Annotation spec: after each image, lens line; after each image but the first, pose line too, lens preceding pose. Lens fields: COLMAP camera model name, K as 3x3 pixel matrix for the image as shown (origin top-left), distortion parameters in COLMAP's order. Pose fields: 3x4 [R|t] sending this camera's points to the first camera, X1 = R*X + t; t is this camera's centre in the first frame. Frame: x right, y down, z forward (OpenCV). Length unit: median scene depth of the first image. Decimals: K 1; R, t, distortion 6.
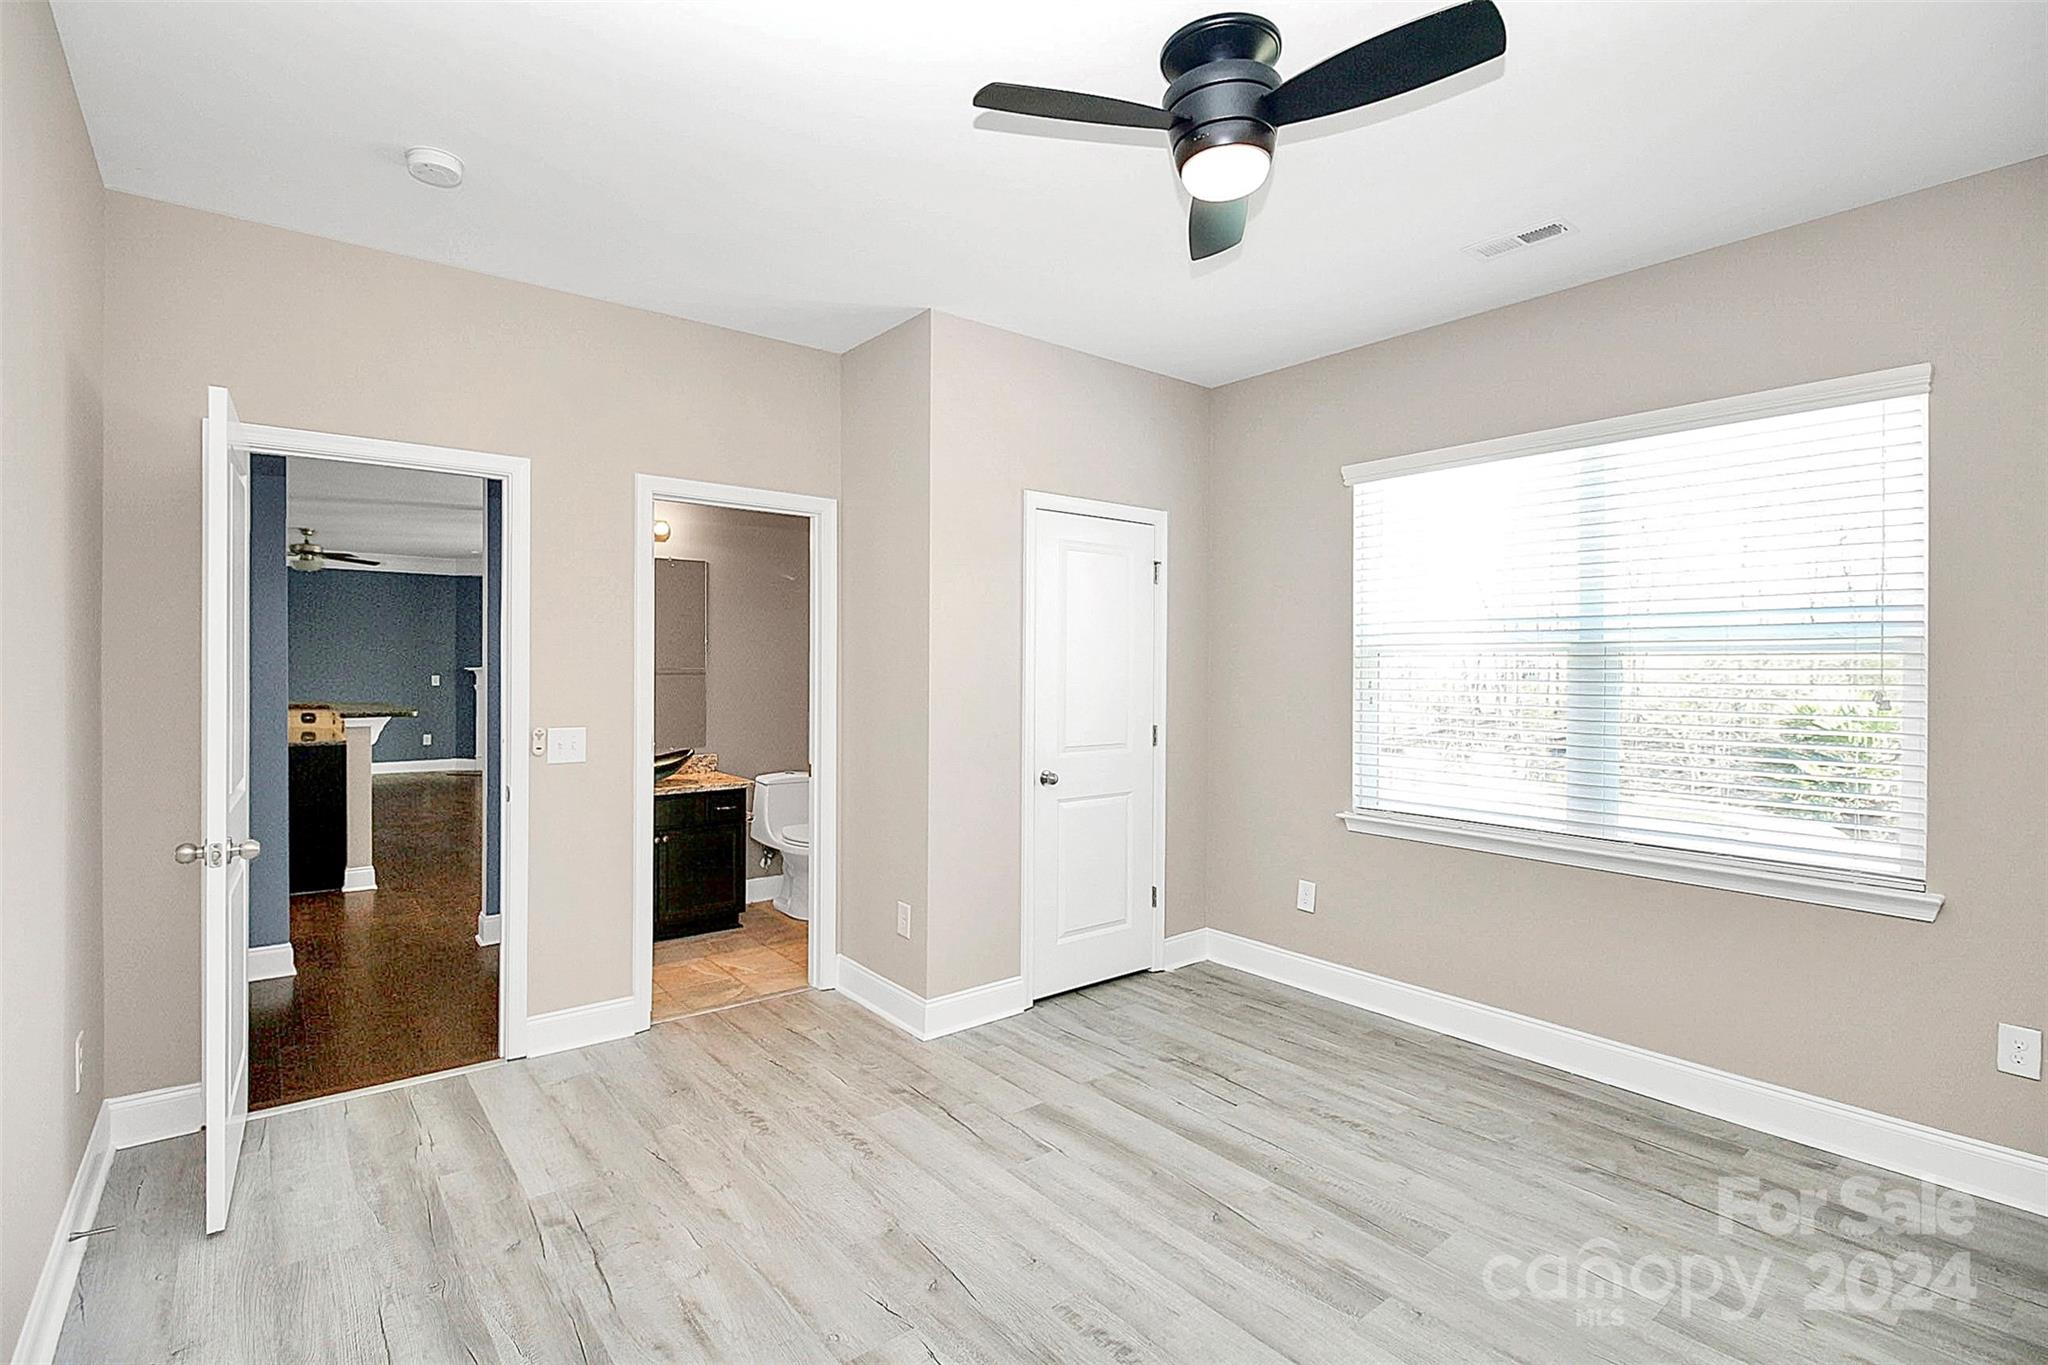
lens RADIAL K [[958.3, 0, 1016.1], [0, 958.3, 679.1], [0, 0, 1]] dist [0.001004, -0.011274]
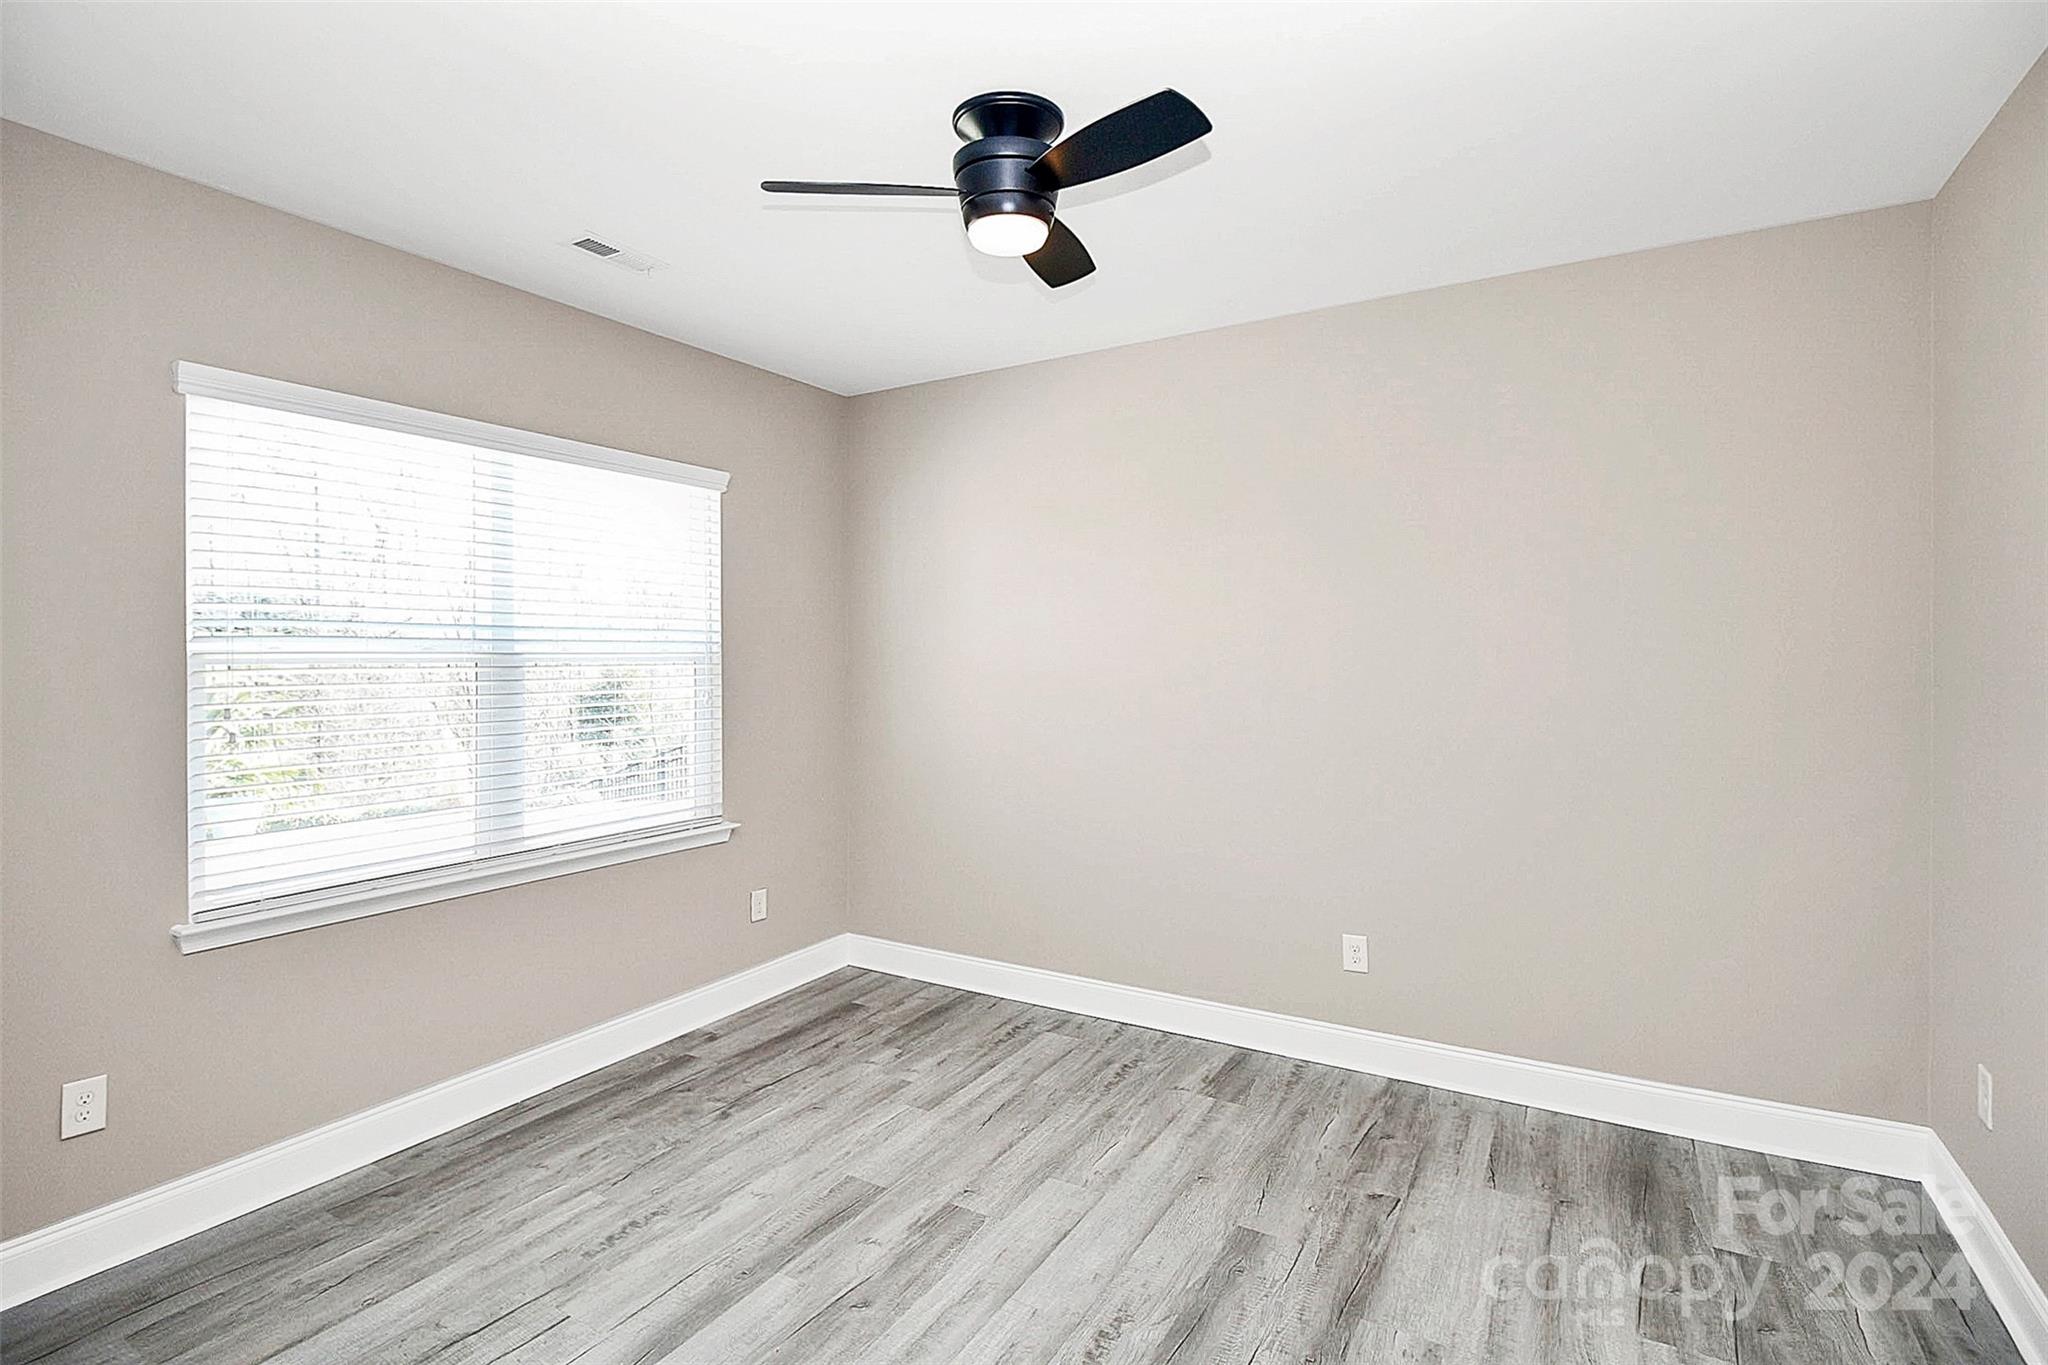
lens RADIAL K [[958.3, 0, 1016.1], [0, 958.3, 679.1], [0, 0, 1]] dist [0.001004, -0.011274]
pose [[-0.346619, -0.013417, 0.937910, -0.556975], [0.026704, 0.999351, 0.024165, -0.024866], [-0.937626, 0.033422, -0.346036, 0.979614]]
